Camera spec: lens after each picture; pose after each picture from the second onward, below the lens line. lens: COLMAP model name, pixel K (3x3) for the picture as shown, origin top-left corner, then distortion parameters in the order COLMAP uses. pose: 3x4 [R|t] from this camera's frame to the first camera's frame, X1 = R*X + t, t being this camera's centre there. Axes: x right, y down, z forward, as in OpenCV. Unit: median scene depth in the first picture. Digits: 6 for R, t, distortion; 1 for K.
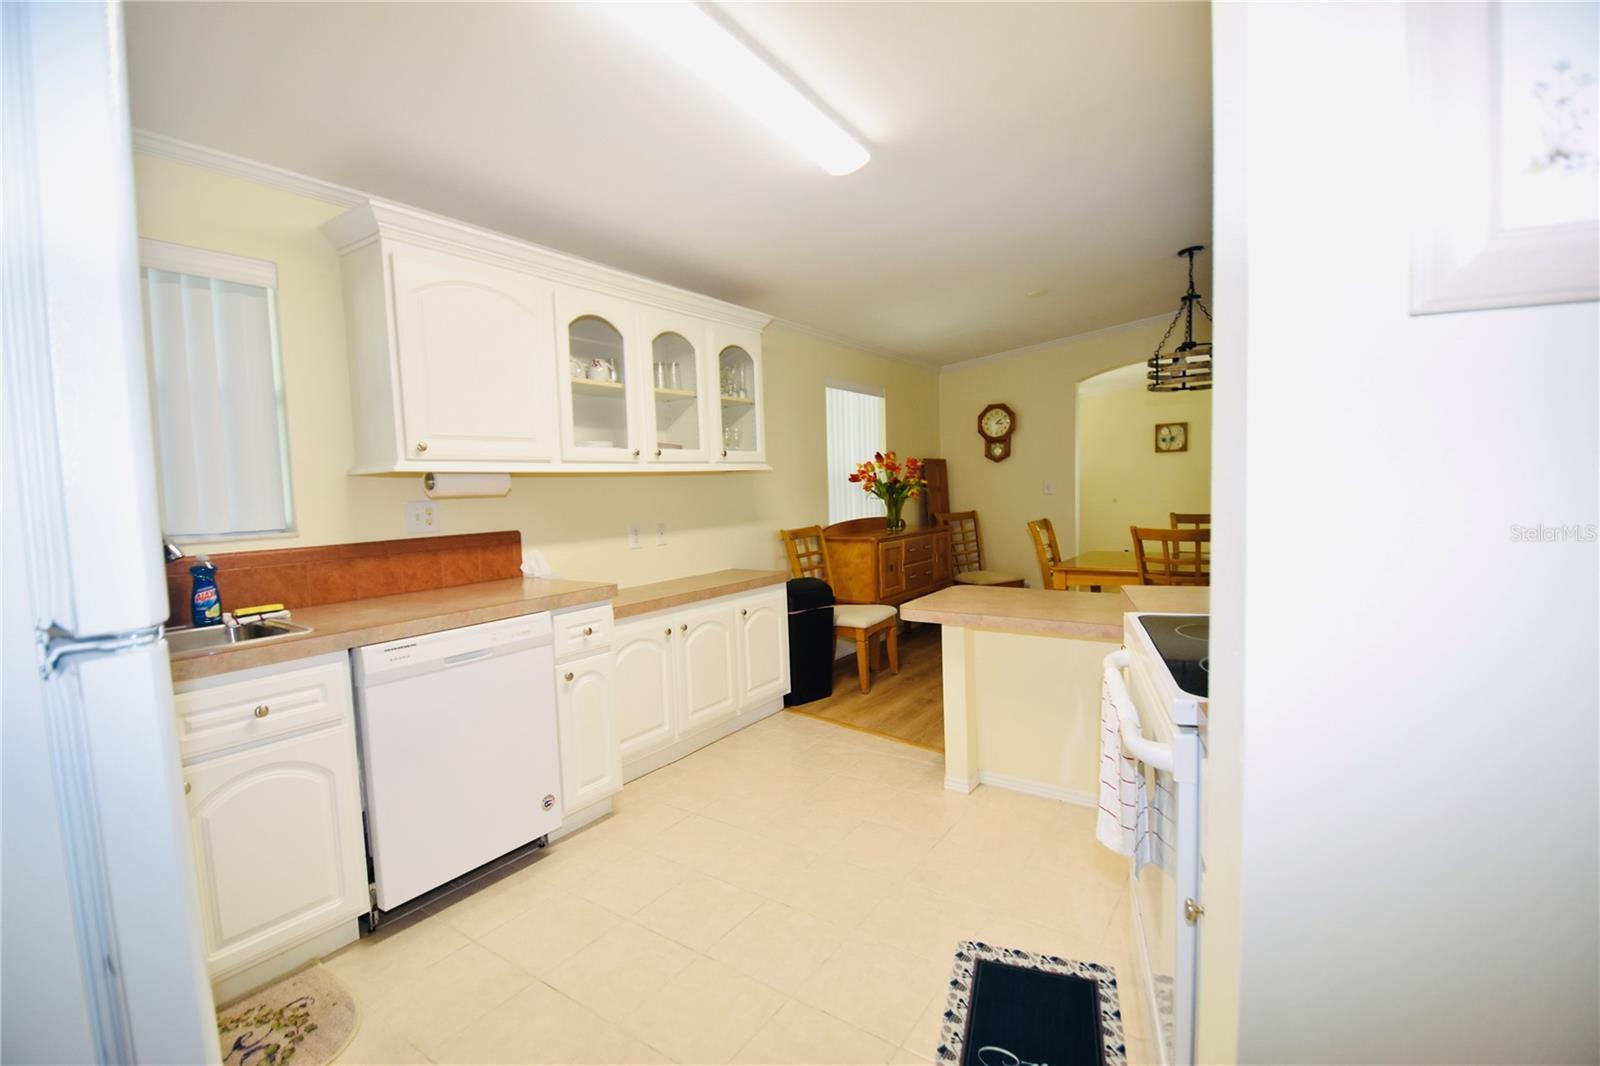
lens RADIAL K [[706.4, 0, 807.7], [0, 706.4, 535.6], [0, 0, 1]] dist [0.018473, -0.023279]
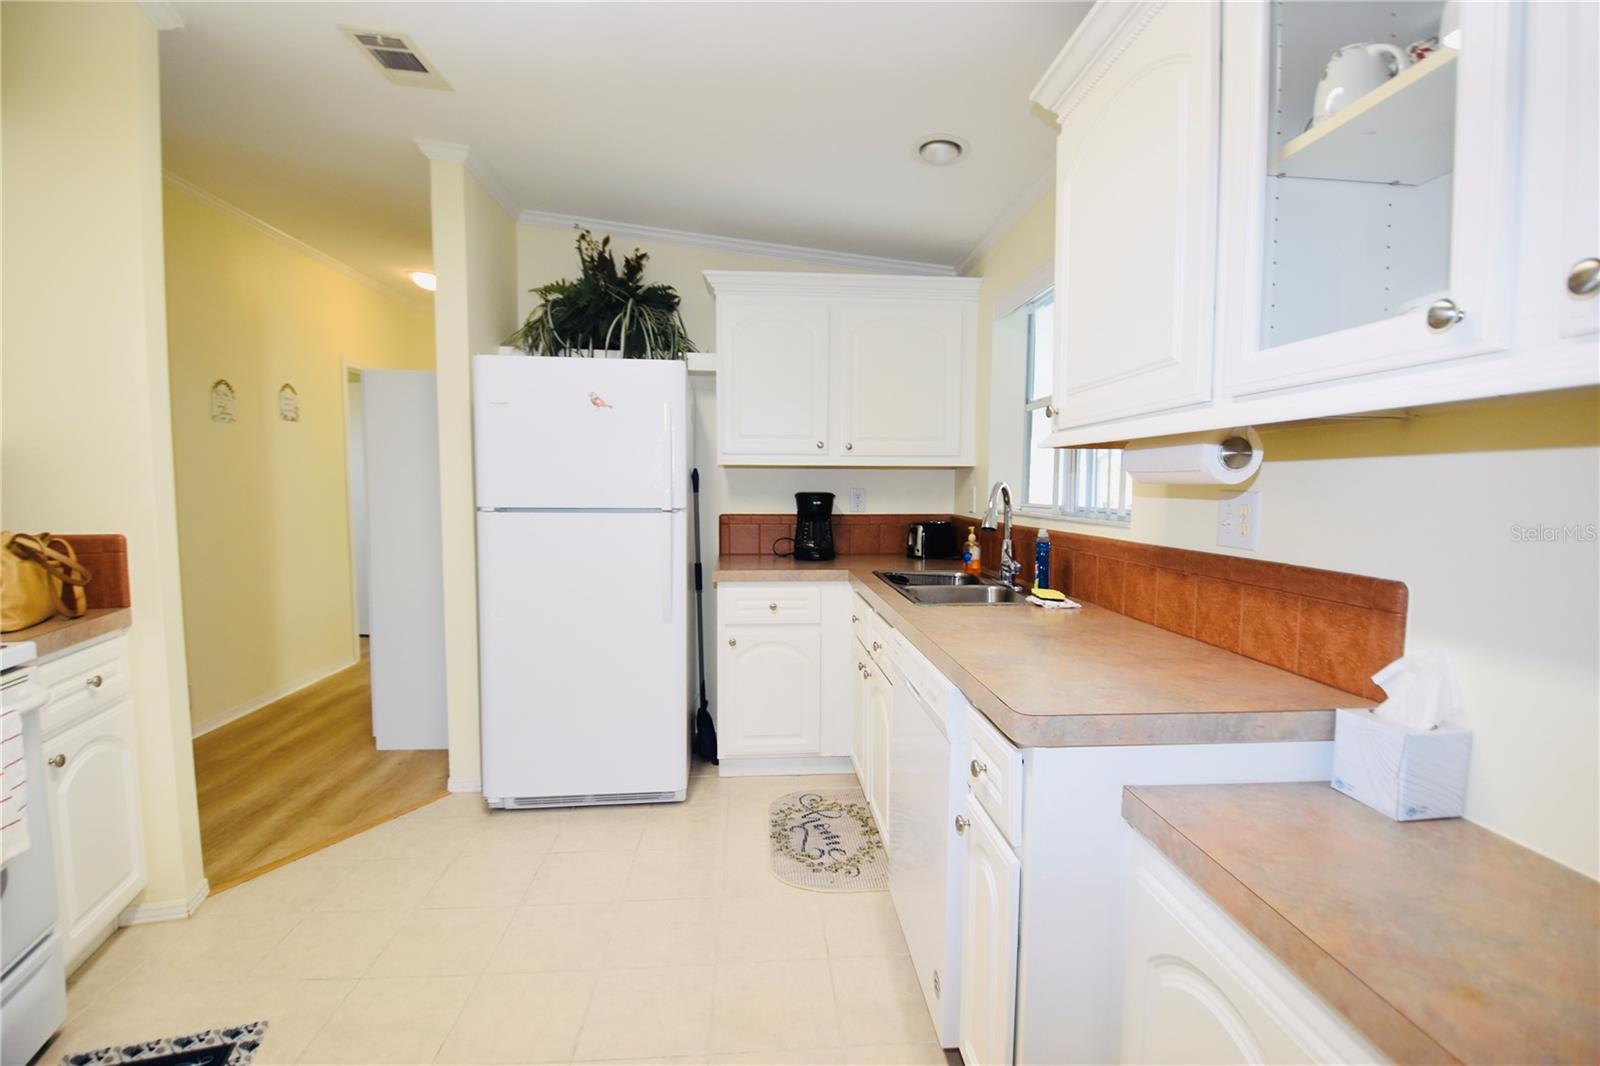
lens RADIAL K [[706.4, 0, 807.7], [0, 706.4, 535.6], [0, 0, 1]] dist [0.018473, -0.023279]
pose [[-0.782249, 0.069255, -0.619105, 0.068359], [-0.026397, 0.989224, 0.144011, -0.084479], [0.622407, 0.128994, -0.771991, 1.205473]]
